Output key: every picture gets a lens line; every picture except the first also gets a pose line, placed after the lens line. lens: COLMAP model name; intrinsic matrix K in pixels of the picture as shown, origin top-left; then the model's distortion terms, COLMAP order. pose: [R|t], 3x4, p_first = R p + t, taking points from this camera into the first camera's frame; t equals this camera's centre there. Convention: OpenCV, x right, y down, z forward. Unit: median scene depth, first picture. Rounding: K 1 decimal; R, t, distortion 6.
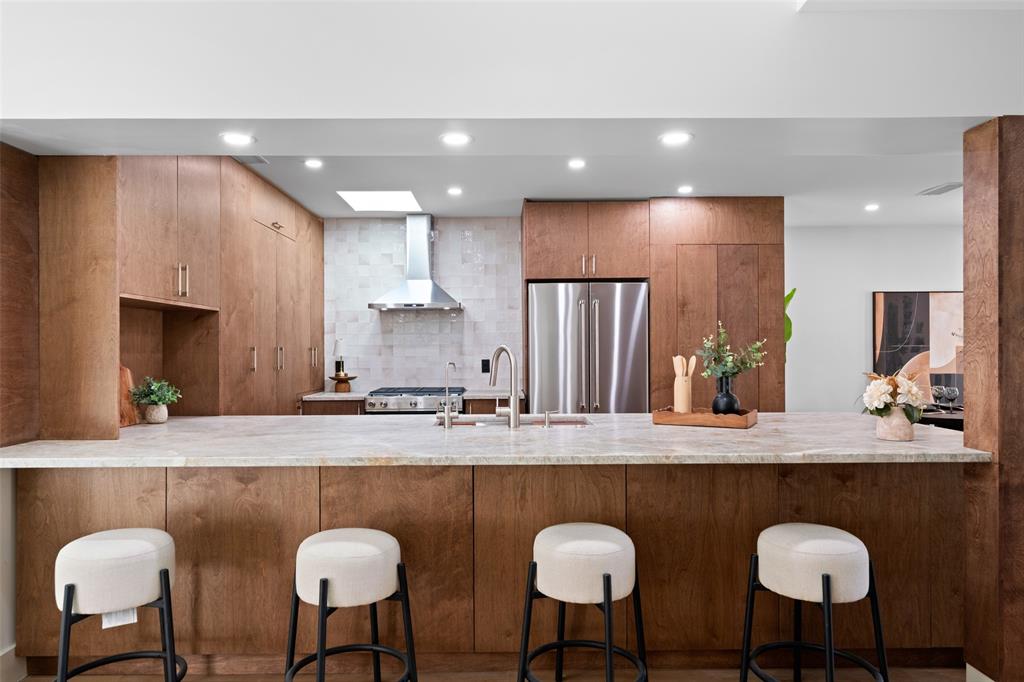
lens RADIAL K [[664.7, 0, 501.5], [0, 664.7, 349.2], [0, 0, 1]] dist [-0.000086, -0.002309]
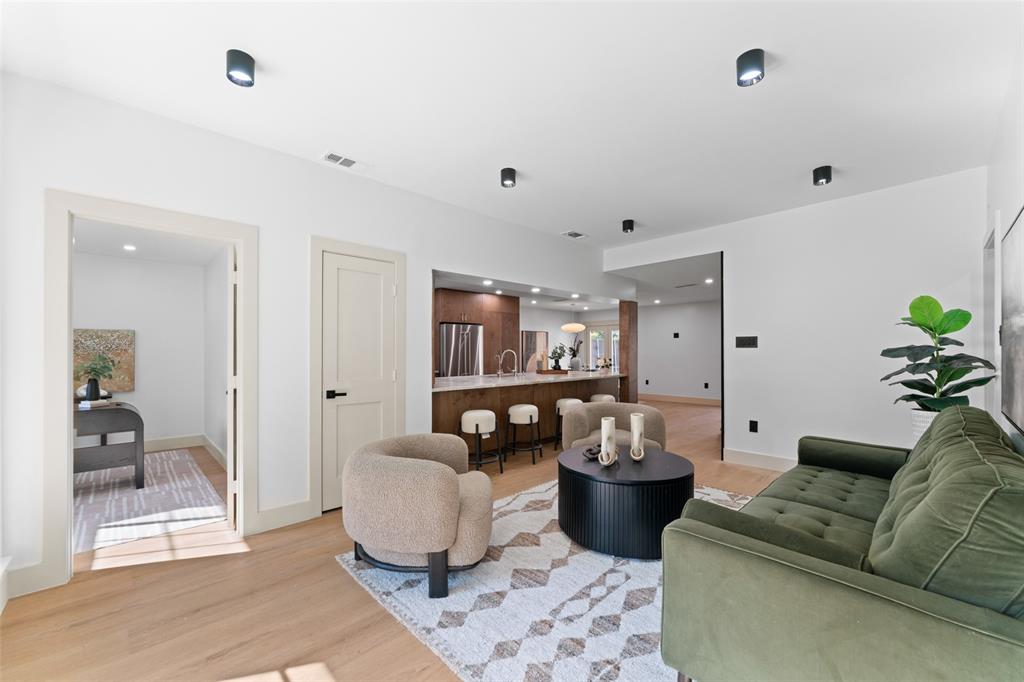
lens RADIAL K [[410.7, 0, 507.8], [0, 410.7, 349.8], [0, 0, 1]] dist [-0.004727, 0.000806]
pose [[0.727781, 0.006635, 0.685778, -0.789737], [-0.002375, 0.999972, -0.007154, 0.004383], [-0.685806, 0.003577, 0.727776, -0.218560]]
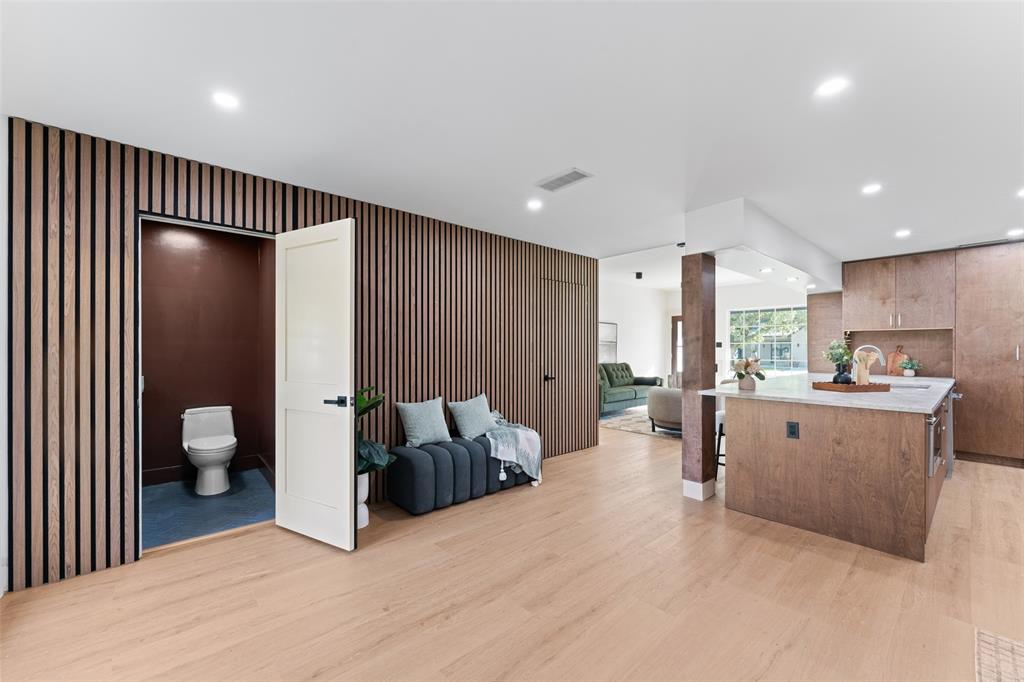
lens RADIAL K [[410.7, 0, 503.9], [0, 410.7, 348.6], [0, 0, 1]] dist [-0.004727, 0.000806]
pose [[-0.763738, 0.003014, -0.645519, 1.052151], [0.002073, 0.999995, 0.002216, -0.000747], [0.645522, 0.000354, -0.763741, 0.766512]]
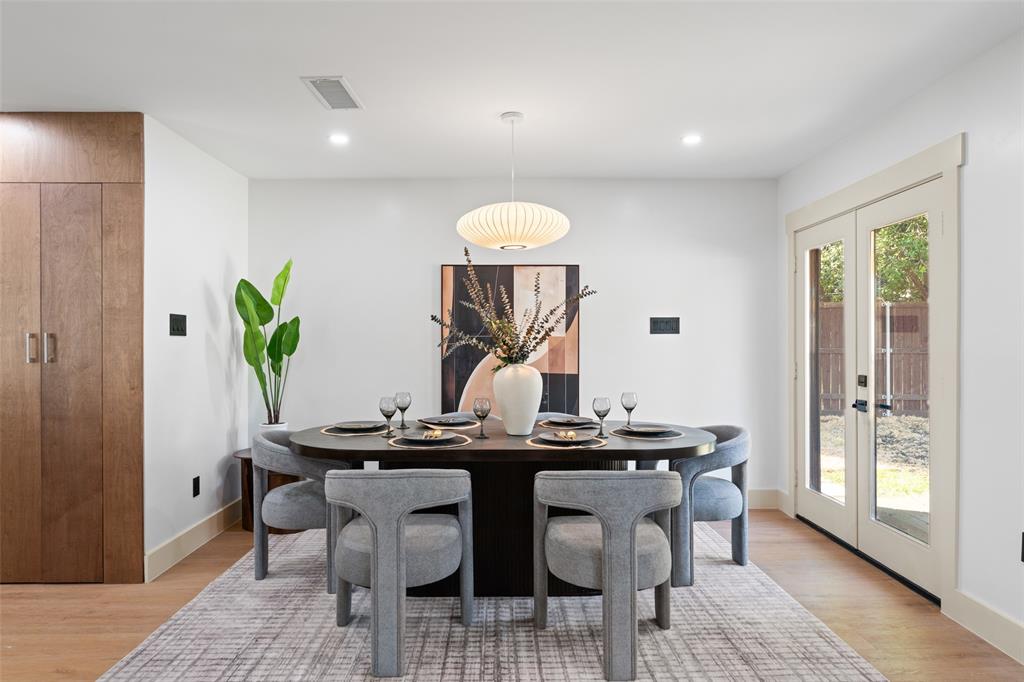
lens RADIAL K [[612.3, 0, 509.2], [0, 612.3, 345.3], [0, 0, 1]] dist [-0.005134, -0.001397]
pose [[0.999896, 0.004082, 0.013866, 0.790942], [-0.004162, 0.999975, 0.005790, 0.001505], [-0.013842, -0.005847, 0.999887, 0.374189]]
